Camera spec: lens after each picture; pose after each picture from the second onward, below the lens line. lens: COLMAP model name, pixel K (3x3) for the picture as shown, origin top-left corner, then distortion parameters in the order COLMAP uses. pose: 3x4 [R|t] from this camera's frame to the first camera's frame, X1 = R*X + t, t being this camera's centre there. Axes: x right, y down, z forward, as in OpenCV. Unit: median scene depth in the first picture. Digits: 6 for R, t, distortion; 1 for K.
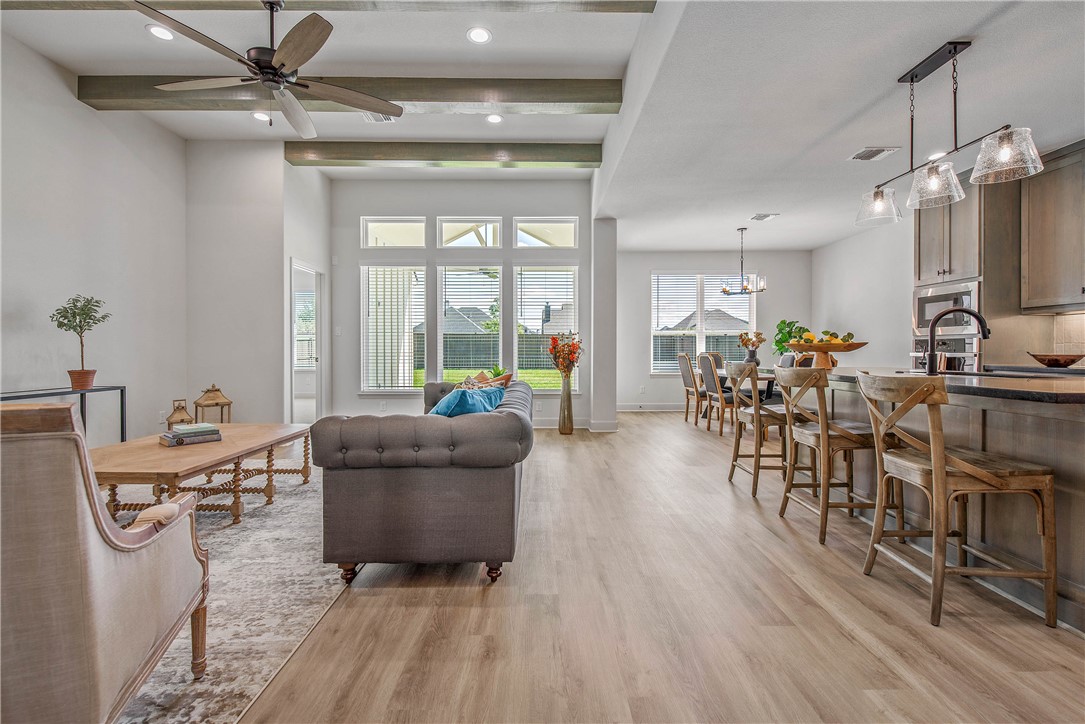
lens RADIAL K [[470.1, 0, 543.3], [0, 470.1, 351.3], [0, 0, 1]] dist [-0.001316, -0.000553]
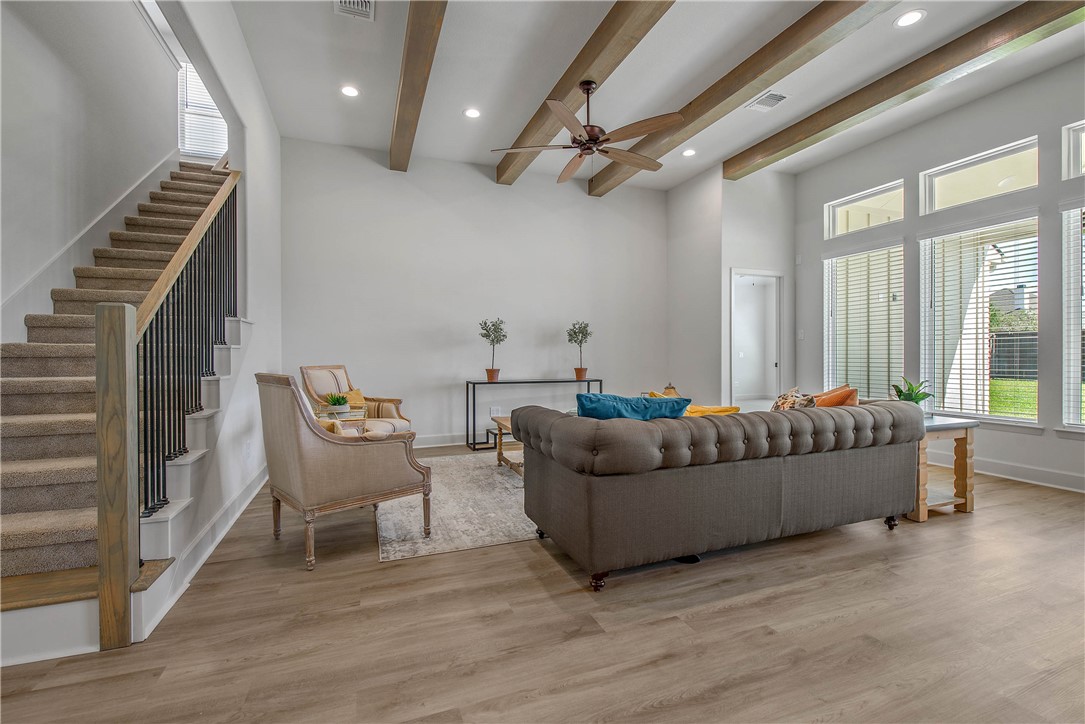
lens RADIAL K [[474.2, 0, 541.3], [0, 474.2, 355.0], [0, 0, 1]] dist [0.018663, -0.000134]
pose [[0.340912, 0.000598, -0.940095, 0.440739], [-0.001765, 0.999998, -0.000004, -0.003025], [0.940094, 0.001660, 0.340912, 0.304077]]
